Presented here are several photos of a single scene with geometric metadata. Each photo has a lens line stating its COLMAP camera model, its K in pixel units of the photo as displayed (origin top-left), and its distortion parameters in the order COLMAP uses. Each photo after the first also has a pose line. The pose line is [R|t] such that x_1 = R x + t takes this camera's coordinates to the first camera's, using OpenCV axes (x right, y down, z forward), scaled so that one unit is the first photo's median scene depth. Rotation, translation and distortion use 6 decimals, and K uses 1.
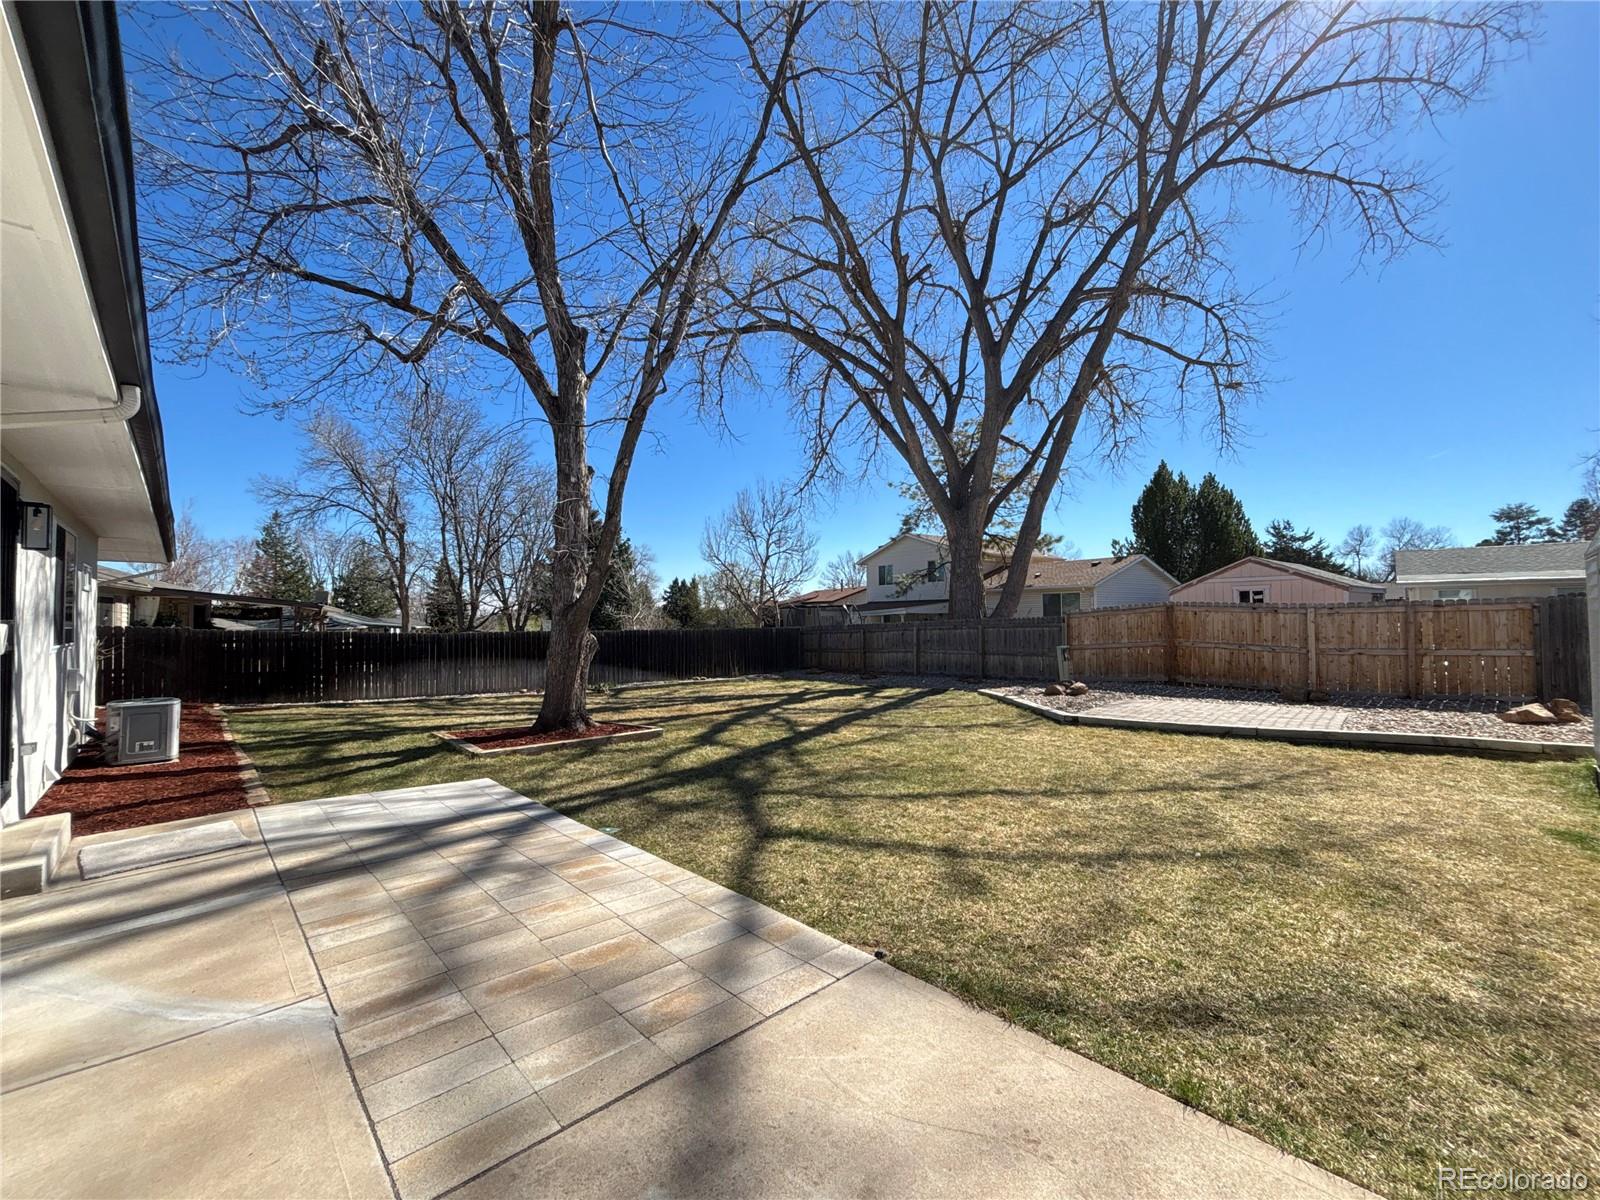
lens RADIAL K [[644.8, 0, 792.0], [0, 644.8, 600.9], [0, 0, 1]] dist [-0.002212, 0.001438]
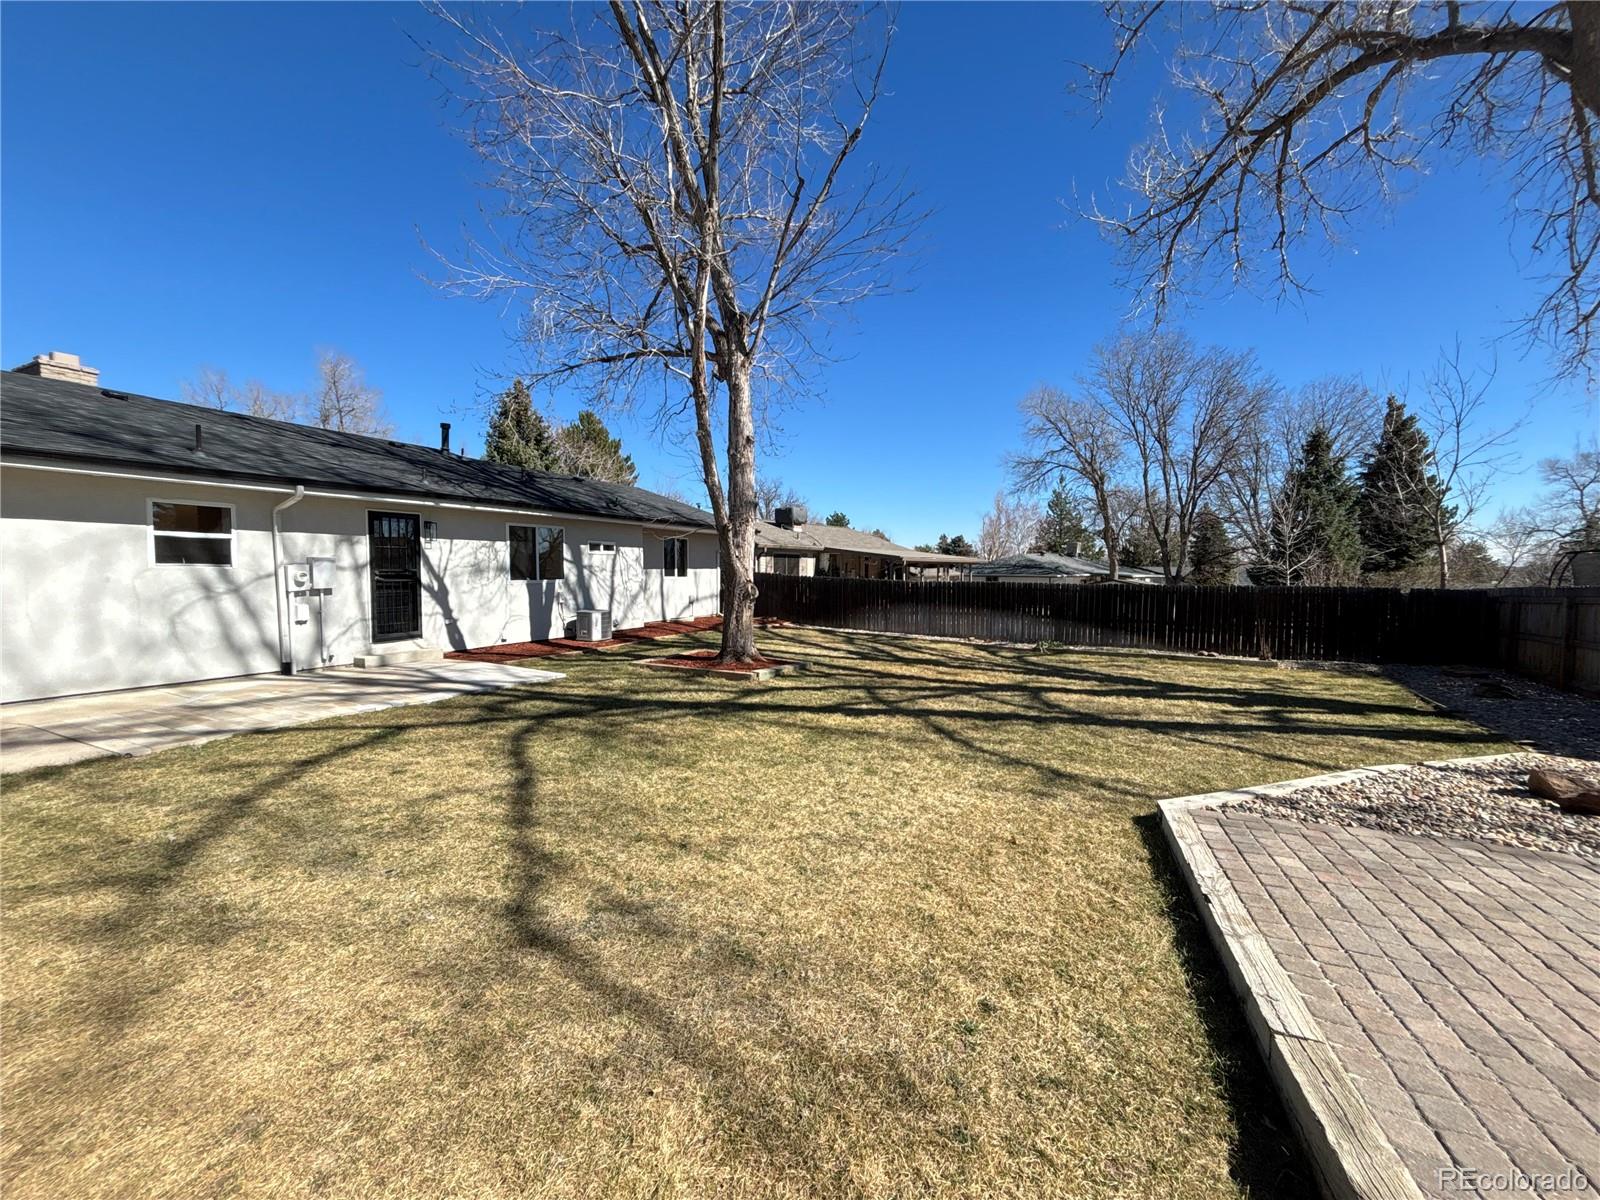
lens RADIAL K [[644.8, 0, 796.8], [0, 644.8, 604.6], [0, 0, 1]] dist [-0.002212, 0.001438]
pose [[0.359426, 0.060949, -0.931181, 1.780630], [0.019410, 0.997161, 0.072760, 0.009730], [0.932972, -0.044226, 0.357223, 1.488897]]
